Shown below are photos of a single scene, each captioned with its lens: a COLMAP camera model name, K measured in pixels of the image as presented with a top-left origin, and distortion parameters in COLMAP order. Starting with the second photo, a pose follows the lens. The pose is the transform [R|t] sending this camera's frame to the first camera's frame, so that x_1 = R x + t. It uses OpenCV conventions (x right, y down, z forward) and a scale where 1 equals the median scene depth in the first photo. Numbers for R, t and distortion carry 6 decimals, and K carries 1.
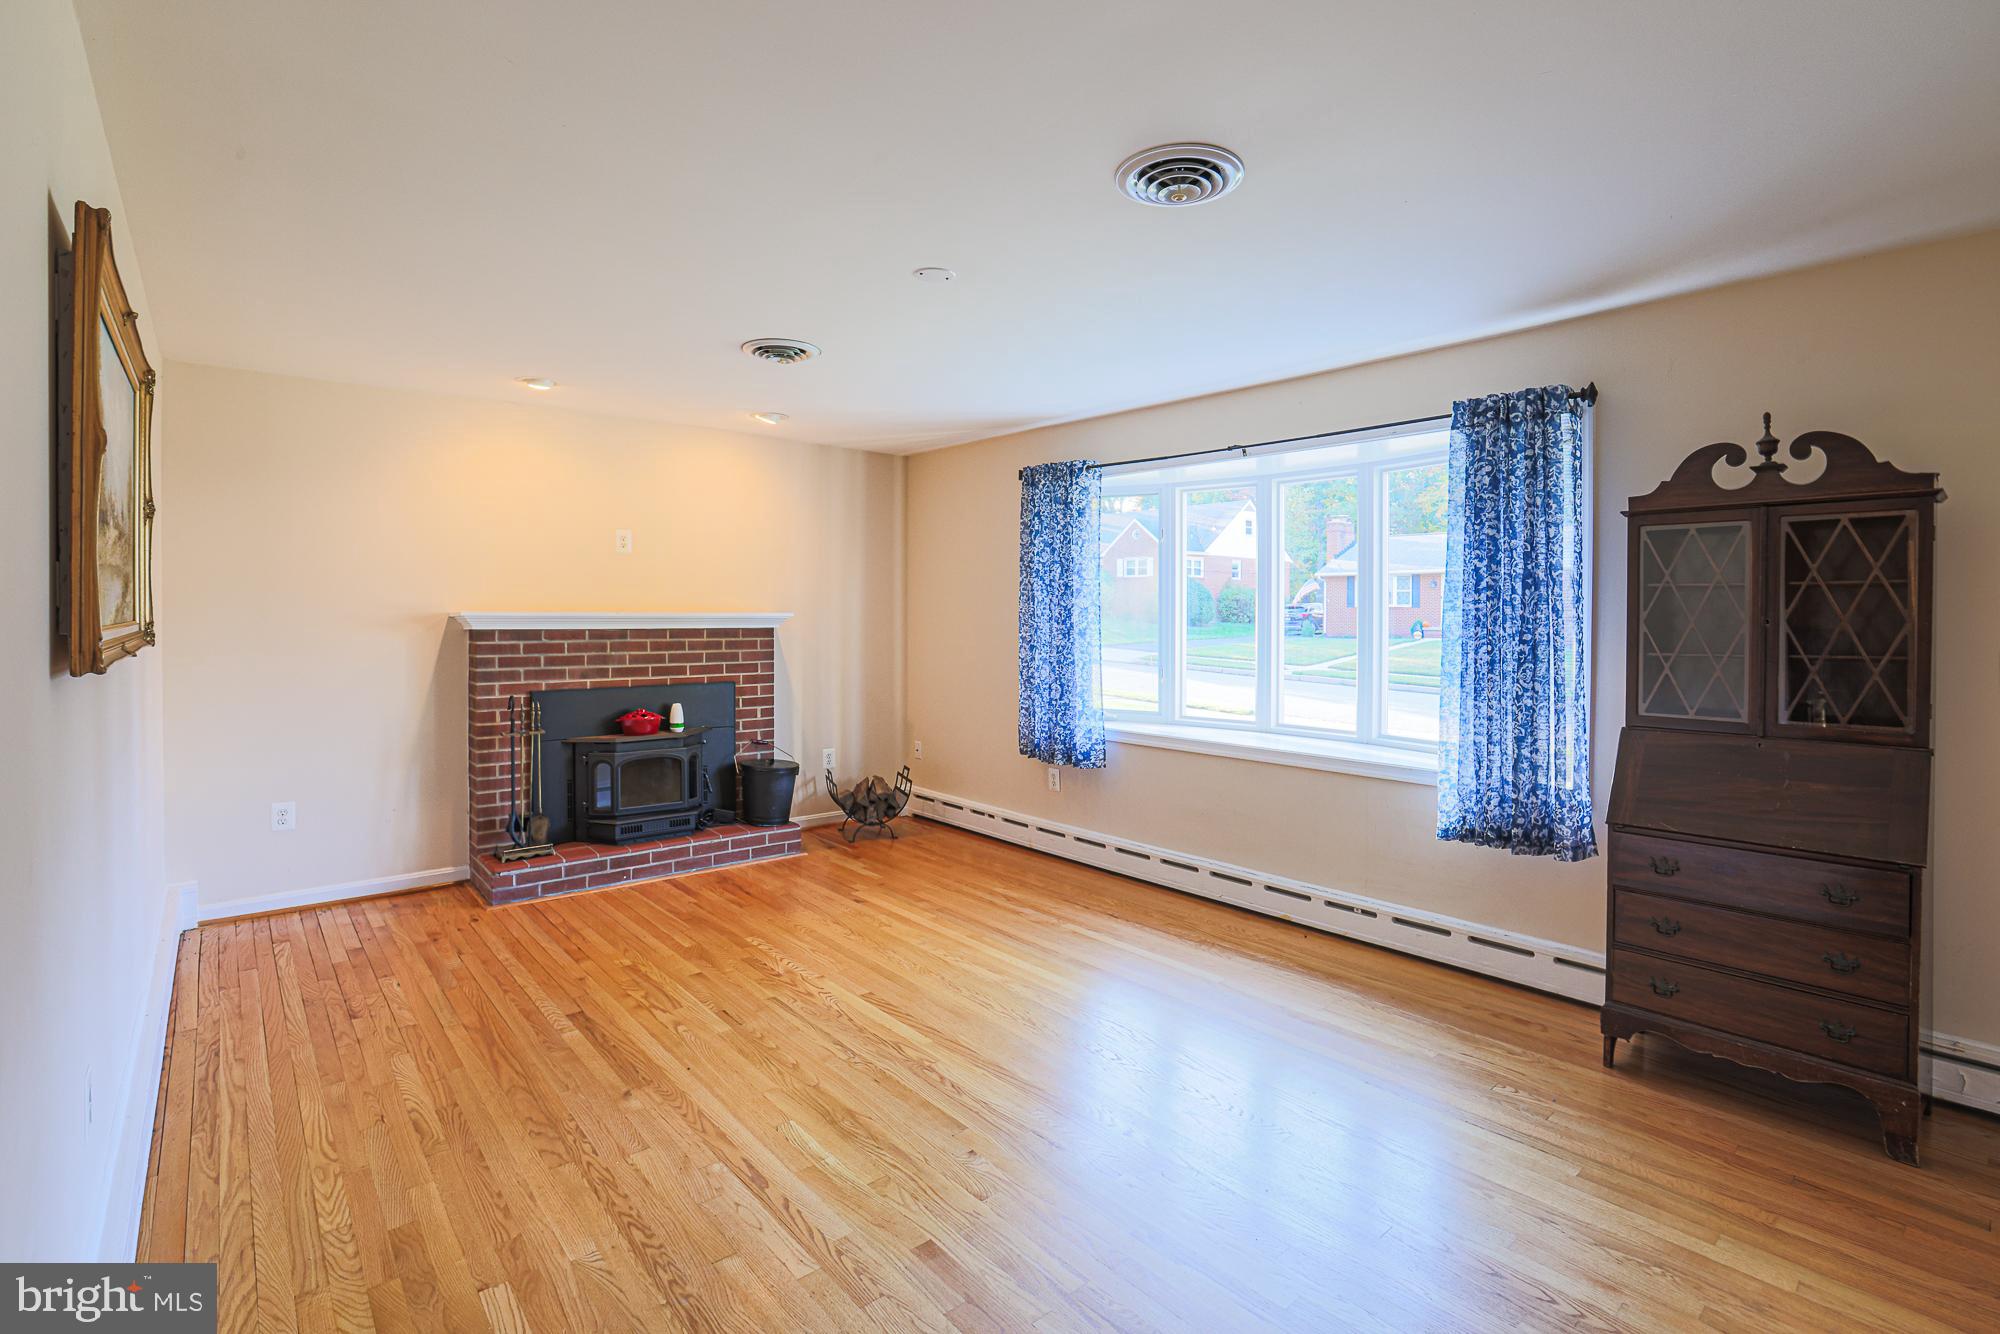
lens RADIAL K [[940.5, 0, 995.3], [0, 940.5, 629.5], [0, 0, 1]] dist [-0.067435, 0.034196]
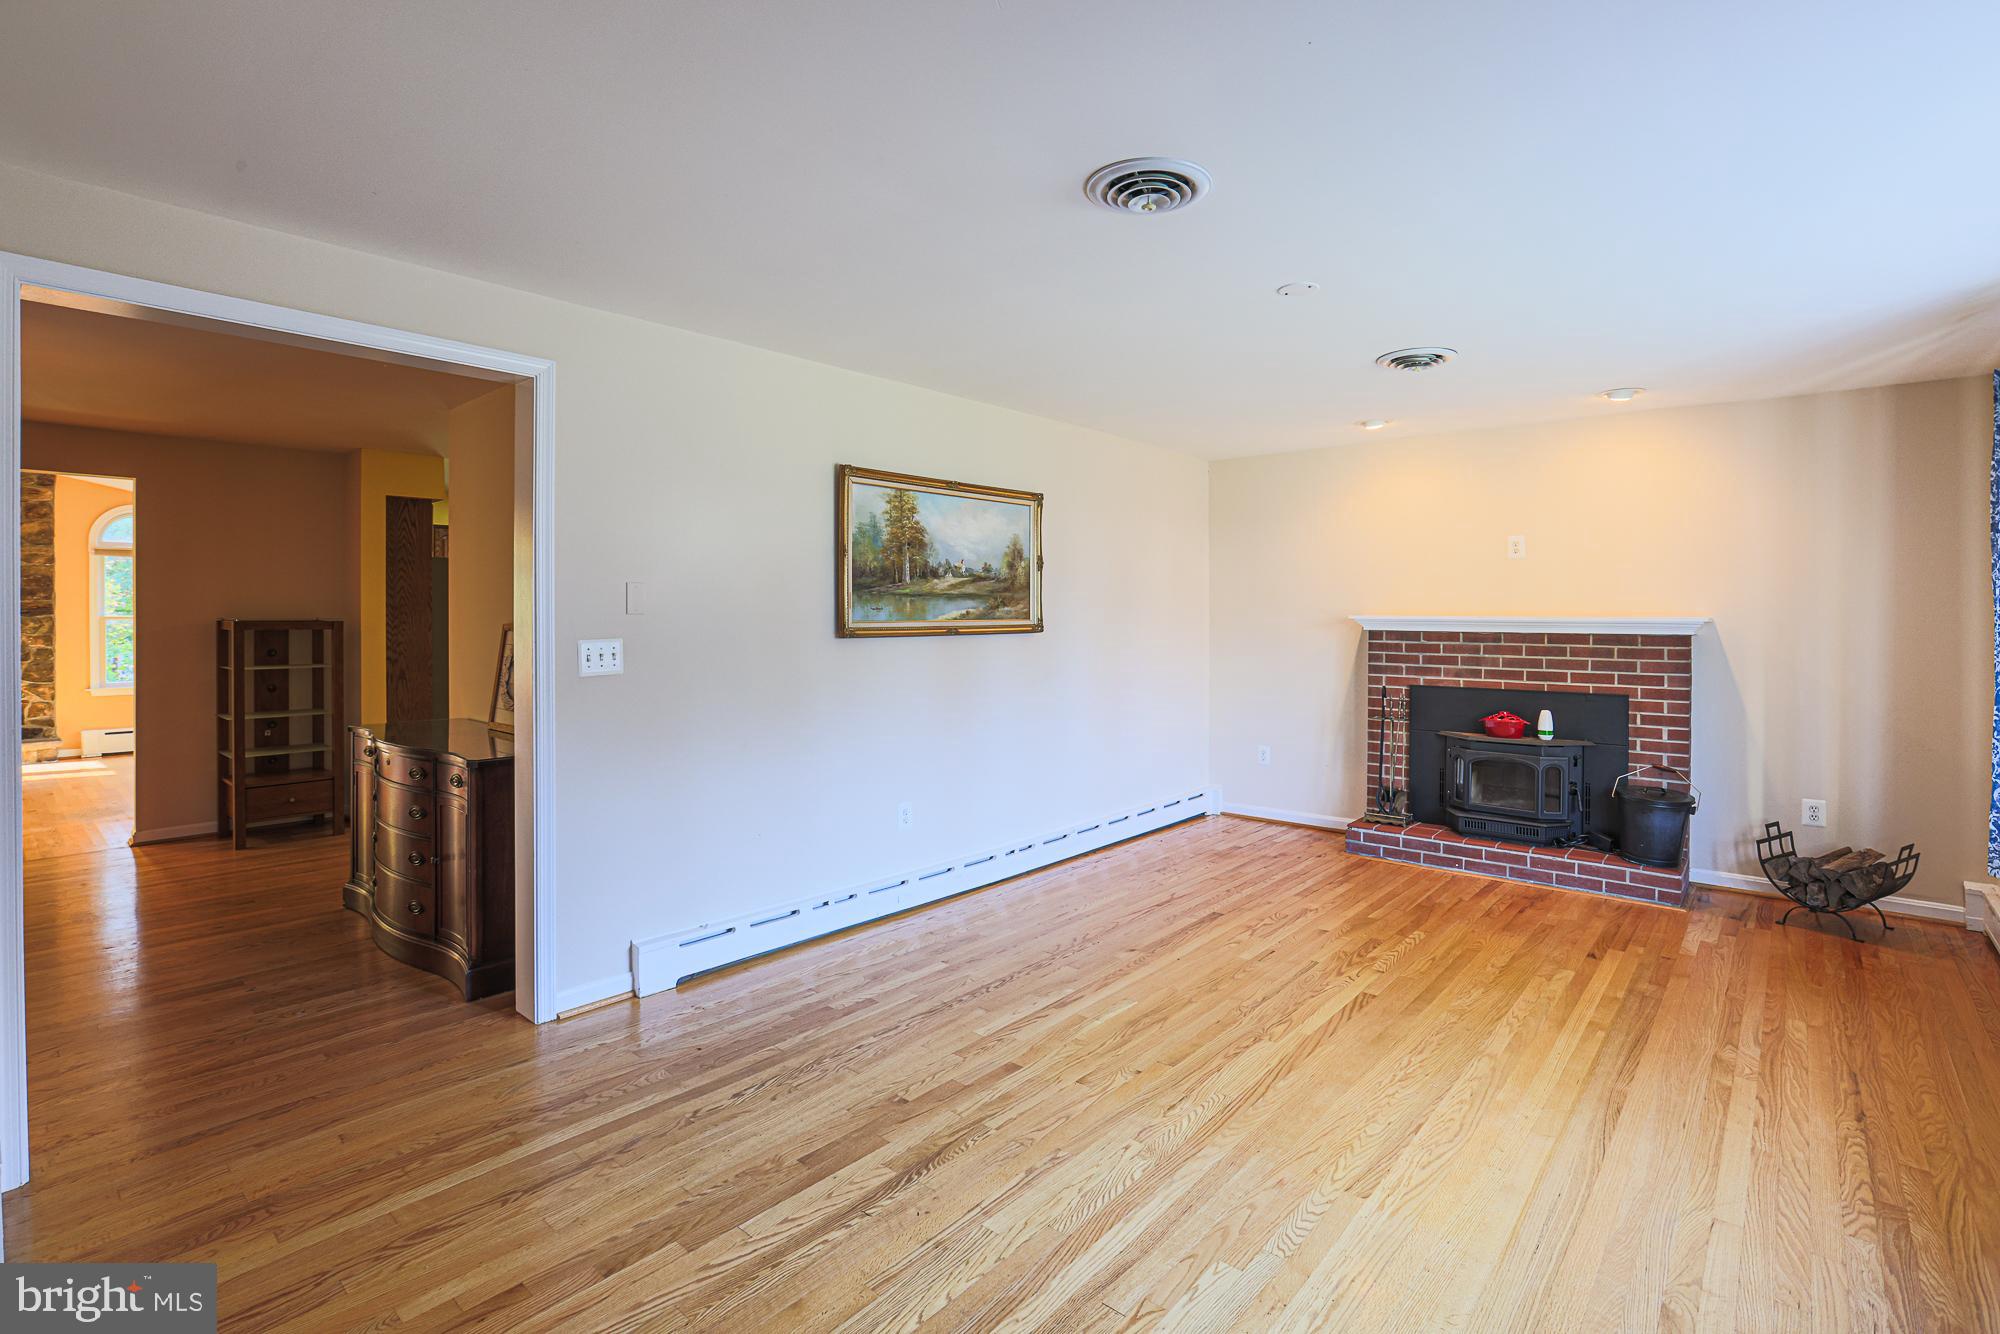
lens RADIAL K [[919.6, 0, 1007.6], [0, 919.6, 626.3], [0, 0, 1]] dist [-0.025425, 0.000660]
pose [[0.155041, 0.009014, -0.987867, 0.597089], [-0.018394, 0.999811, 0.006236, -0.004518], [0.987737, 0.017204, 0.155177, 0.349330]]
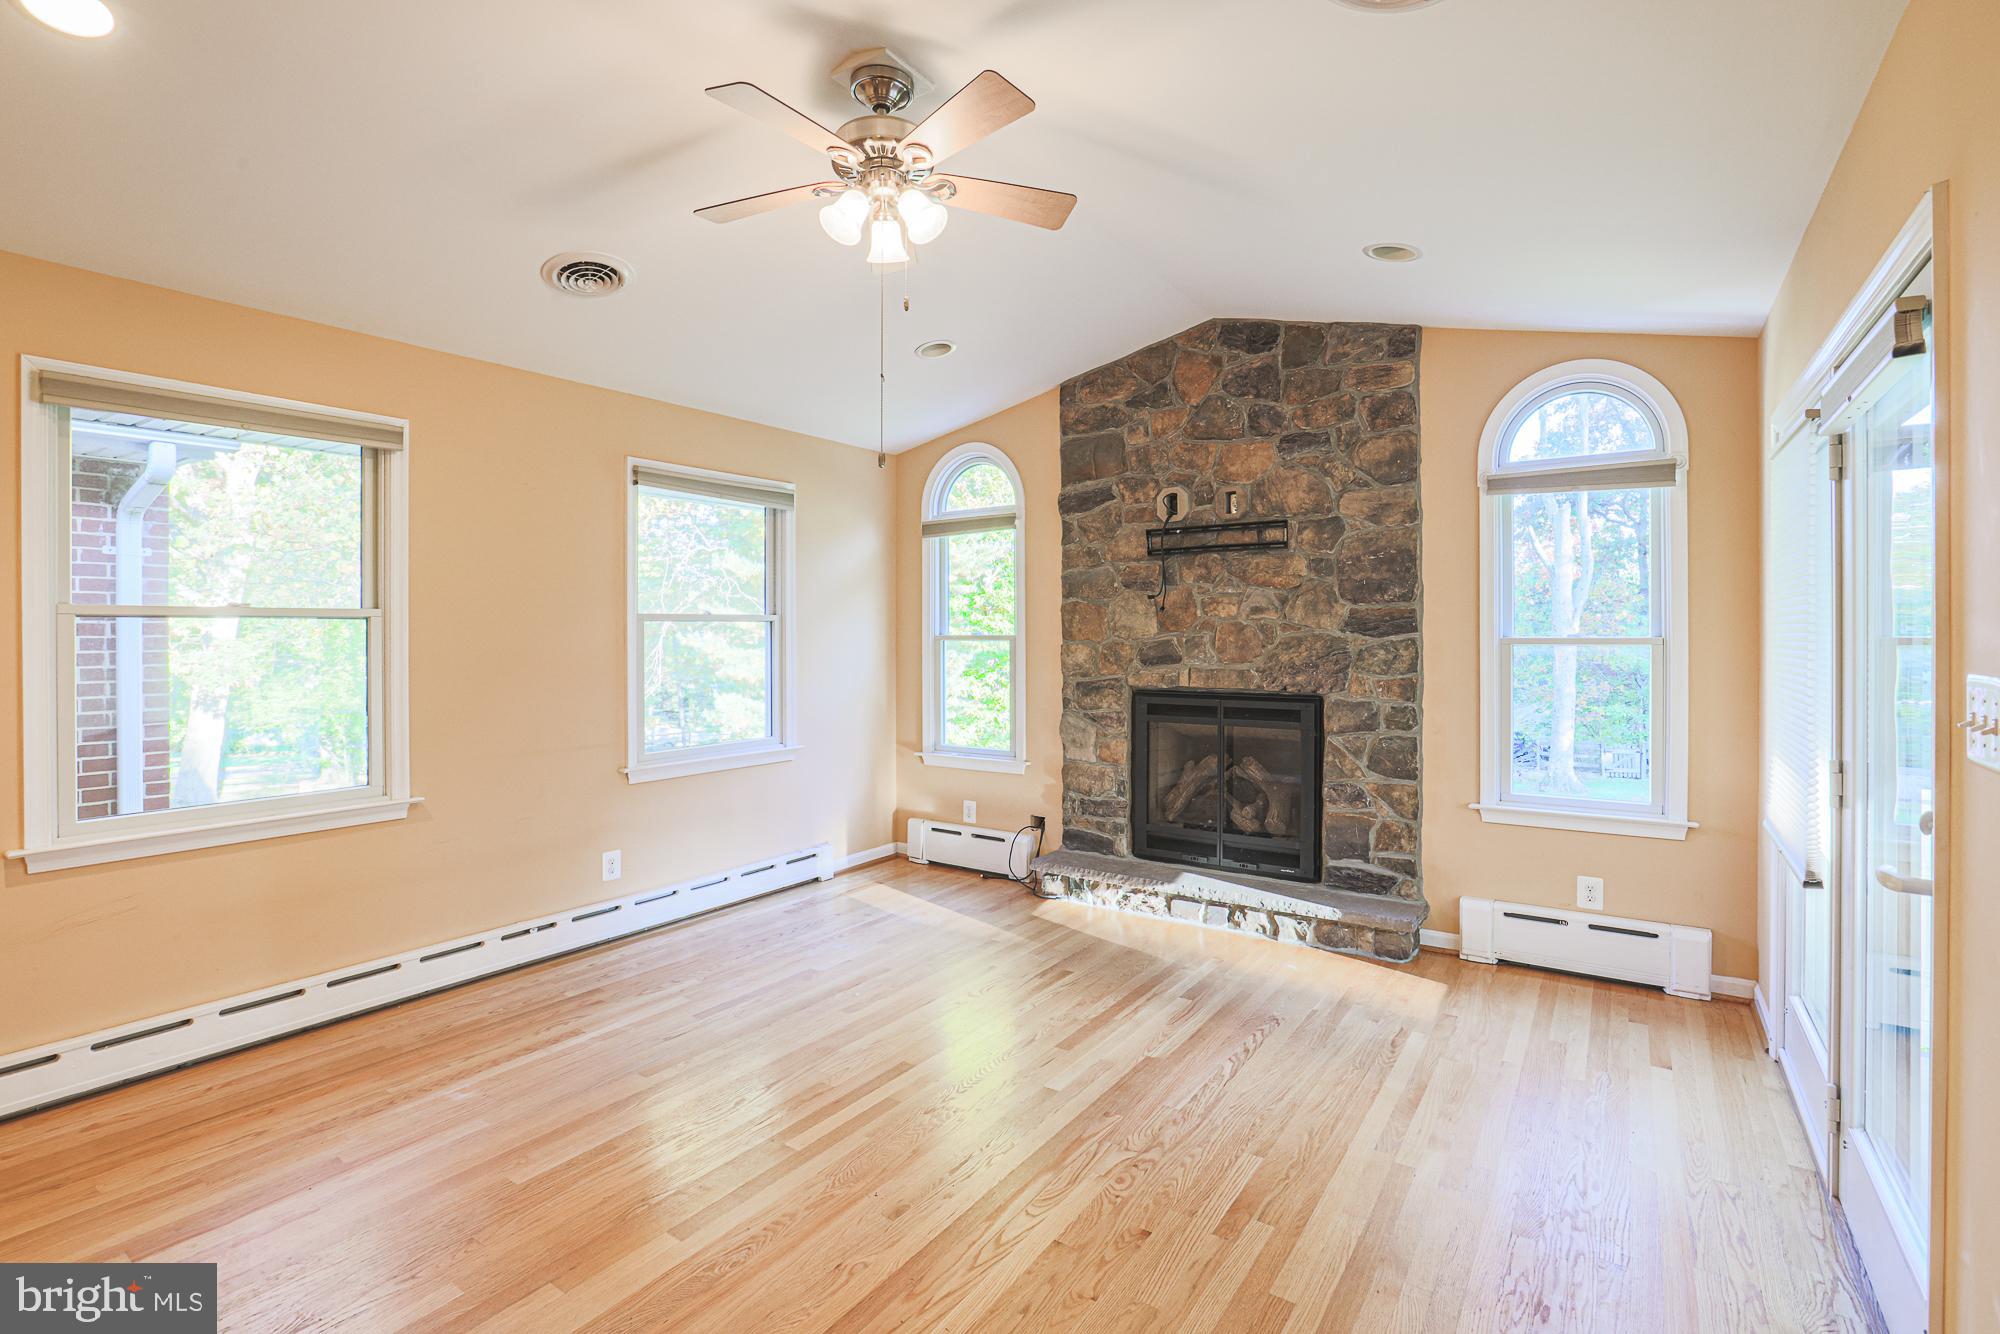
lens RADIAL K [[940.5, 0, 995.3], [0, 940.5, 629.5], [0, 0, 1]] dist [-0.067435, 0.034196]
pose [[-0.965440, 0.002487, -0.260613, -1.033600], [-0.001663, 0.999875, 0.015702, 0.002802], [0.260619, 0.015592, -0.965316, -0.638755]]
